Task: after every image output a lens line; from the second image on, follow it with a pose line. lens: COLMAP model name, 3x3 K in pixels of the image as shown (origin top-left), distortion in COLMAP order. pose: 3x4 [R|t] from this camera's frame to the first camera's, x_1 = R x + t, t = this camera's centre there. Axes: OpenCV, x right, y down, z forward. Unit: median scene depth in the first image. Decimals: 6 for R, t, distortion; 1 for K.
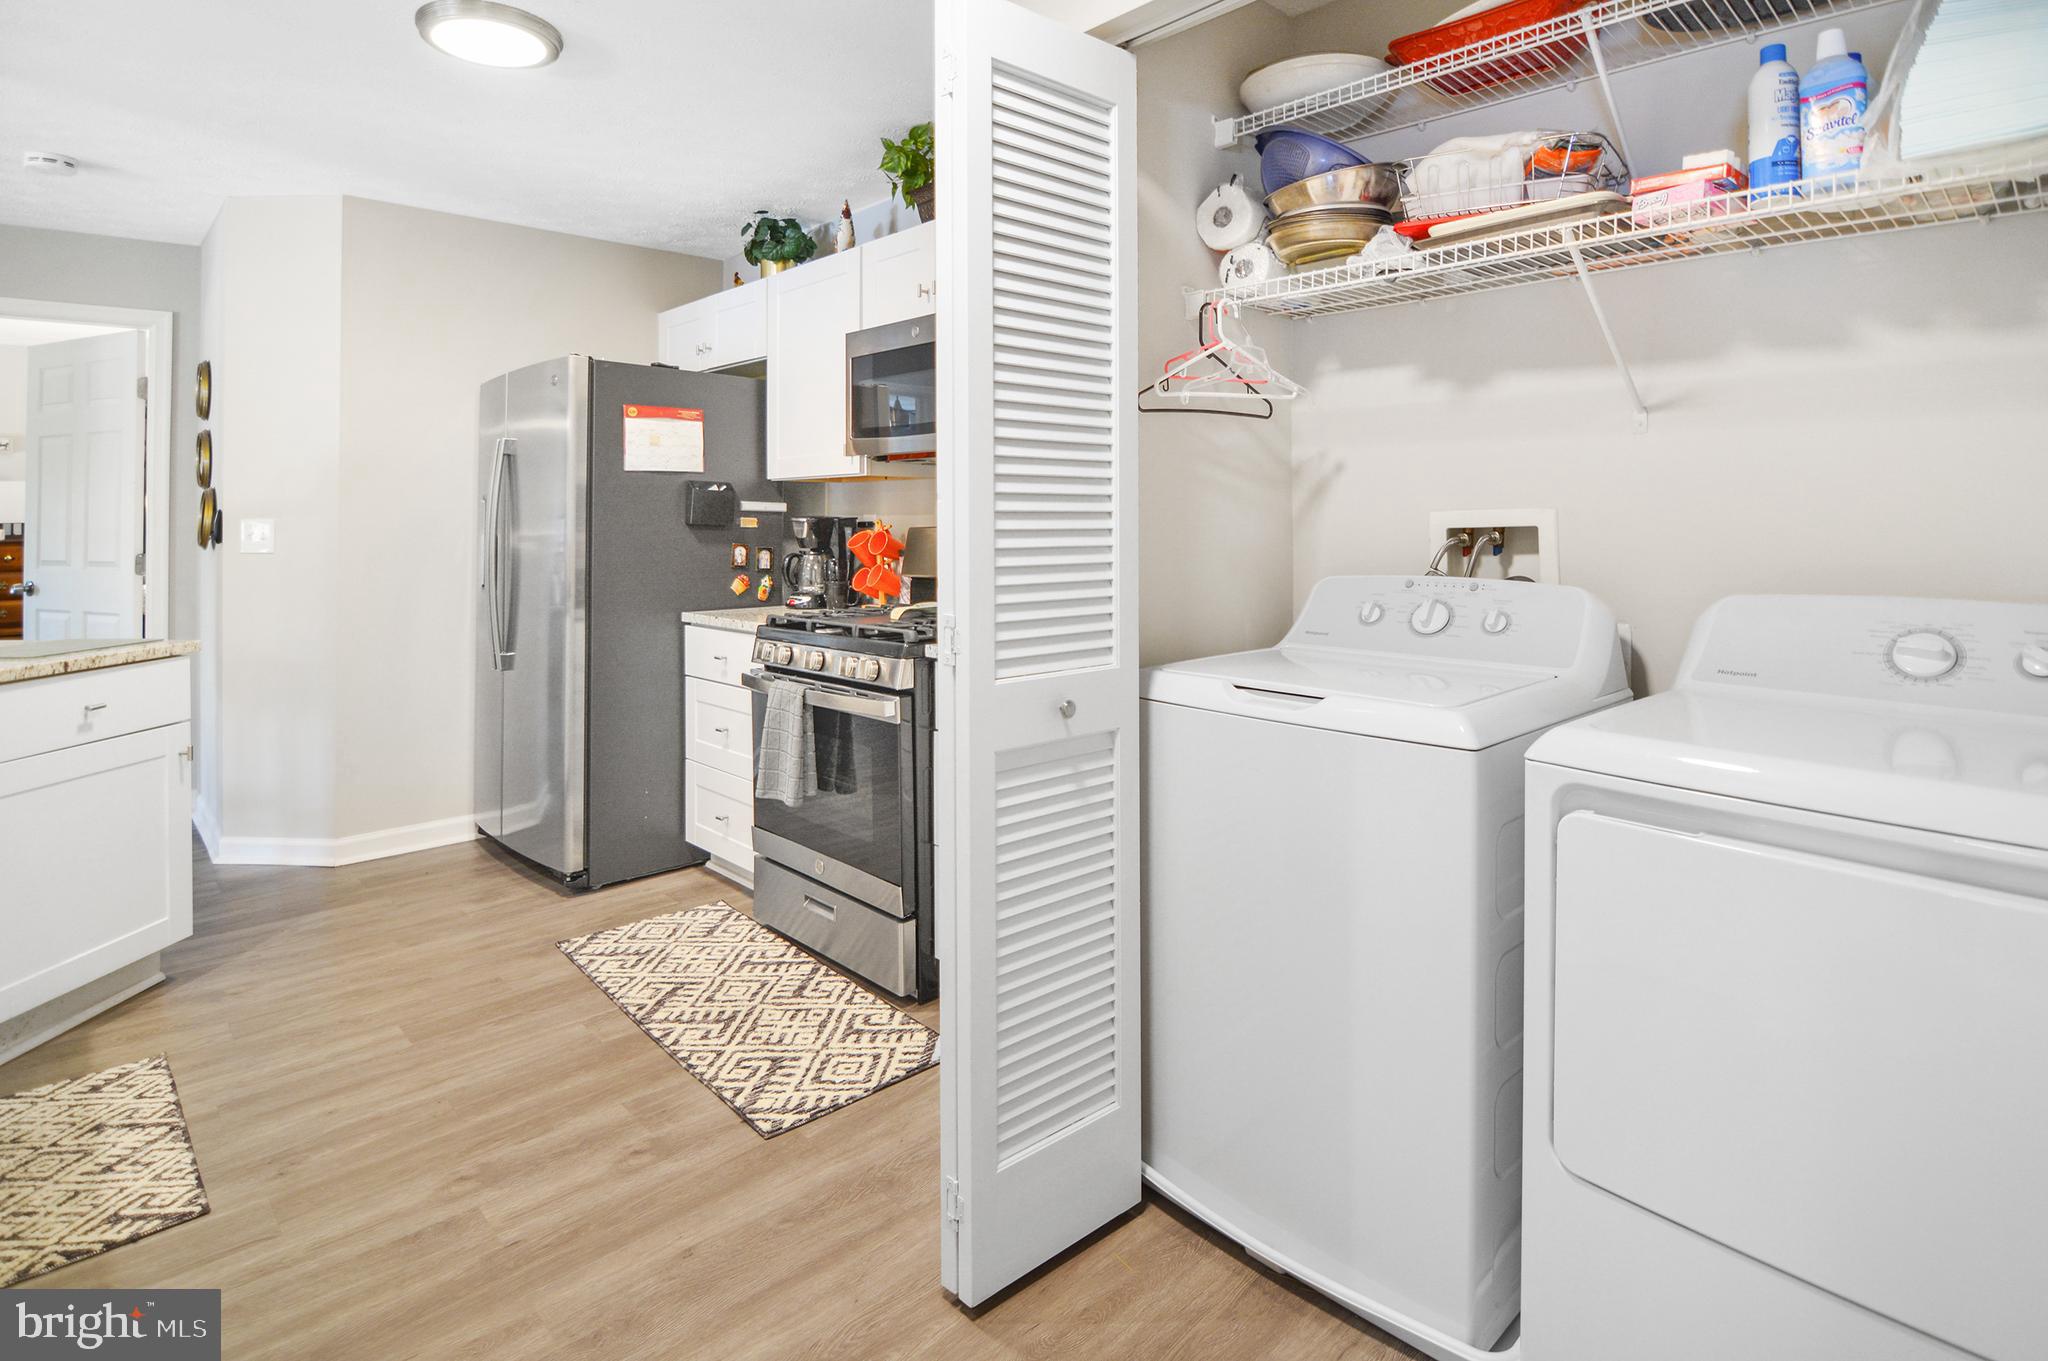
lens RADIAL K [[1035.3, 0, 1036.8], [0, 1035.3, 526.1], [0, 0, 1]] dist [-0.021603, -0.002072]
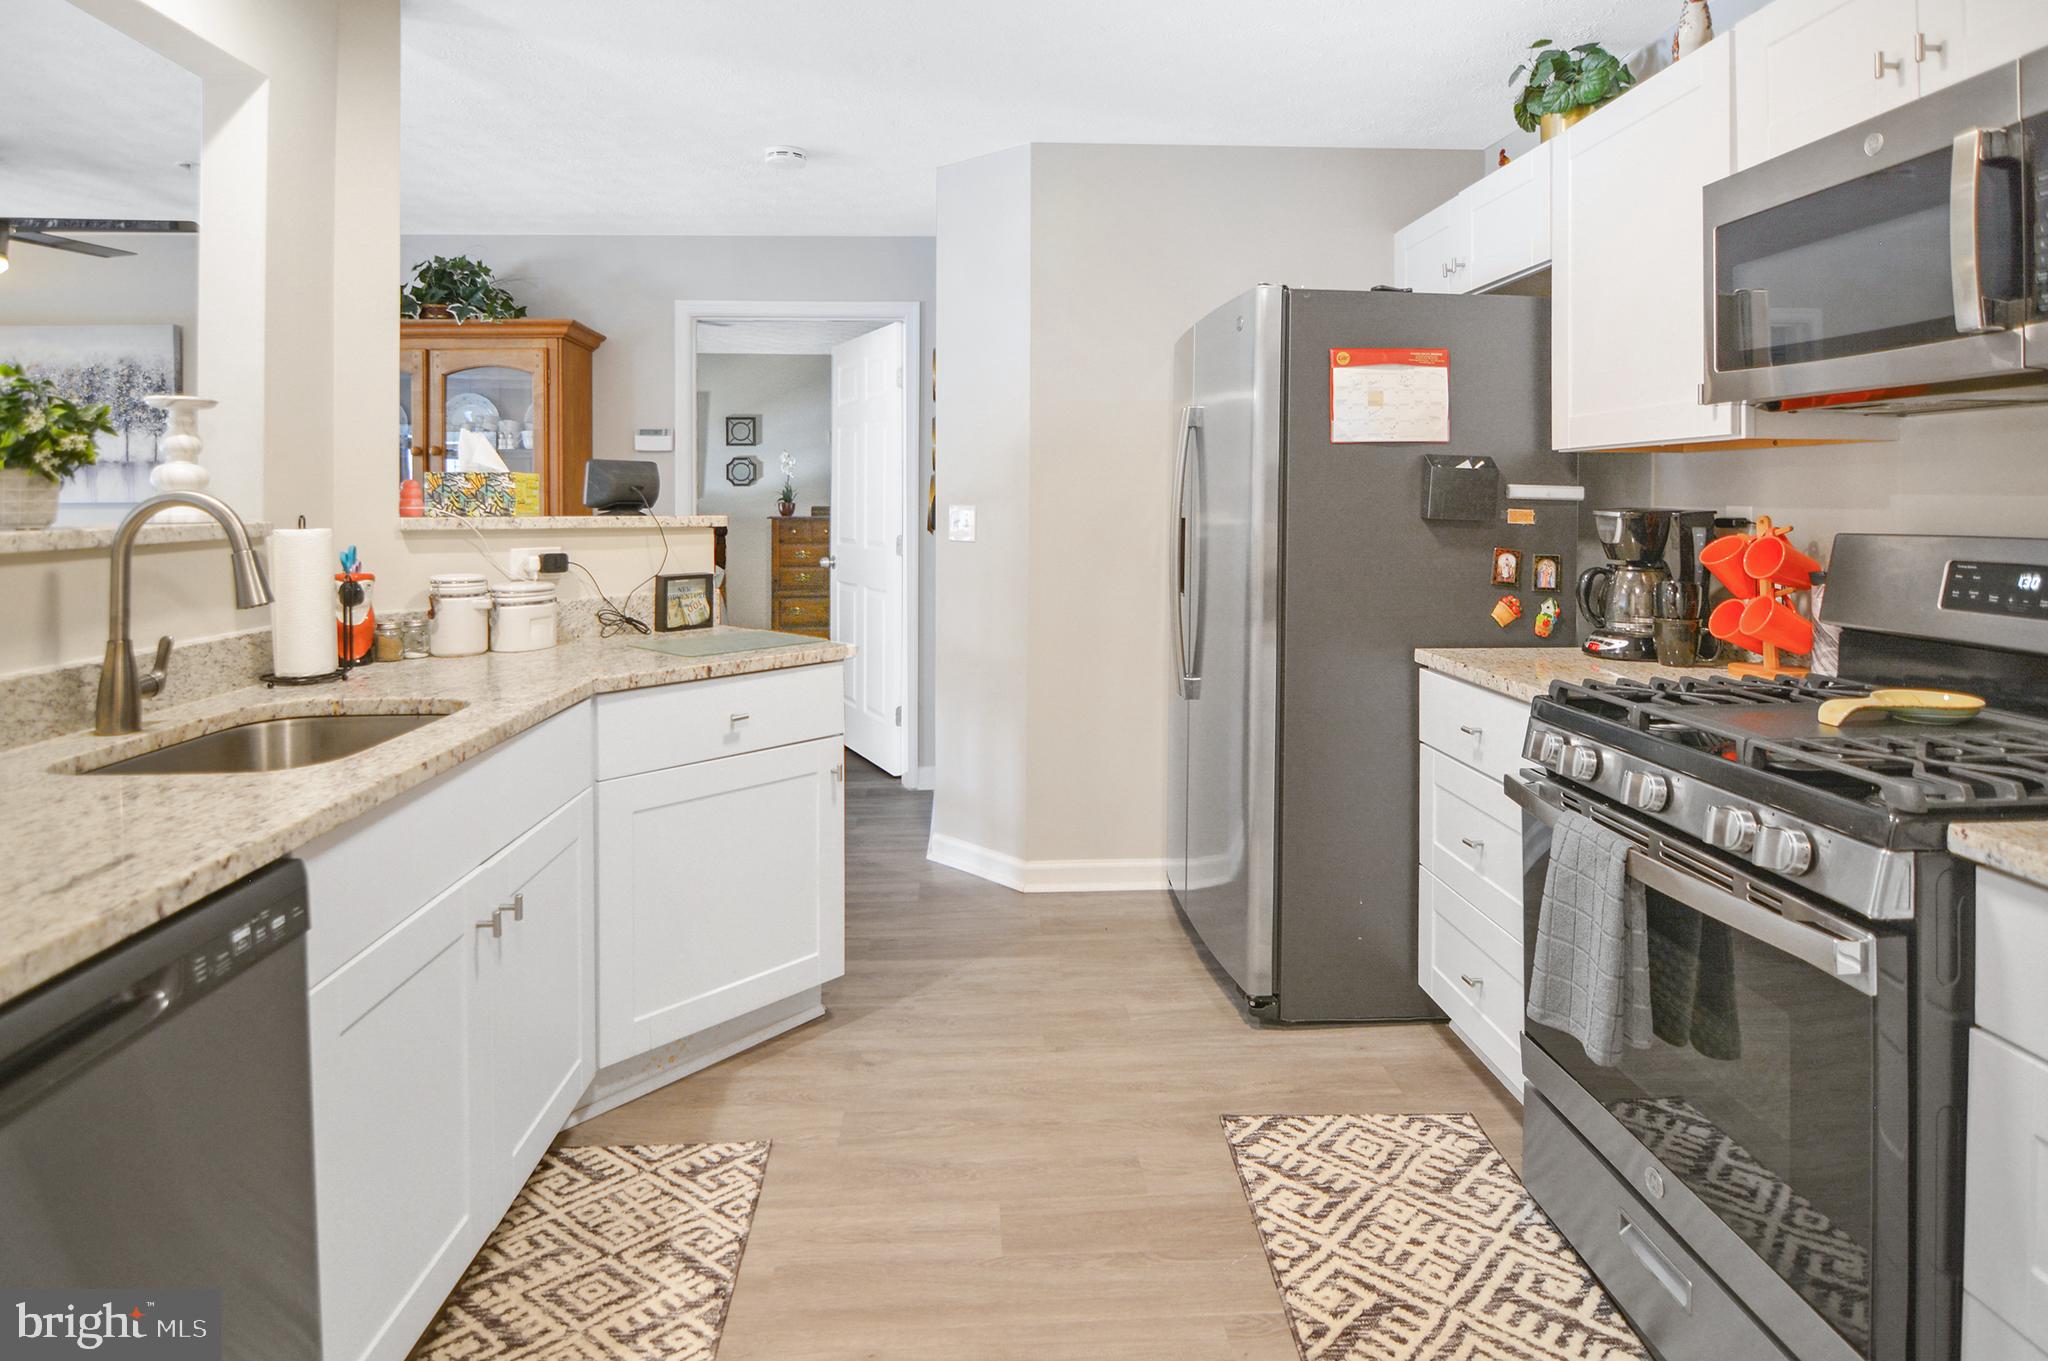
lens RADIAL K [[1048.9, 0, 1019.0], [0, 1048.9, 485.2], [0, 0, 1]] dist [-0.008547, -0.001717]
pose [[0.748849, -0.002383, -0.662736, -0.086877], [-0.008131, 0.999885, -0.012782, -0.013878], [0.662690, 0.014961, 0.748744, 0.328391]]
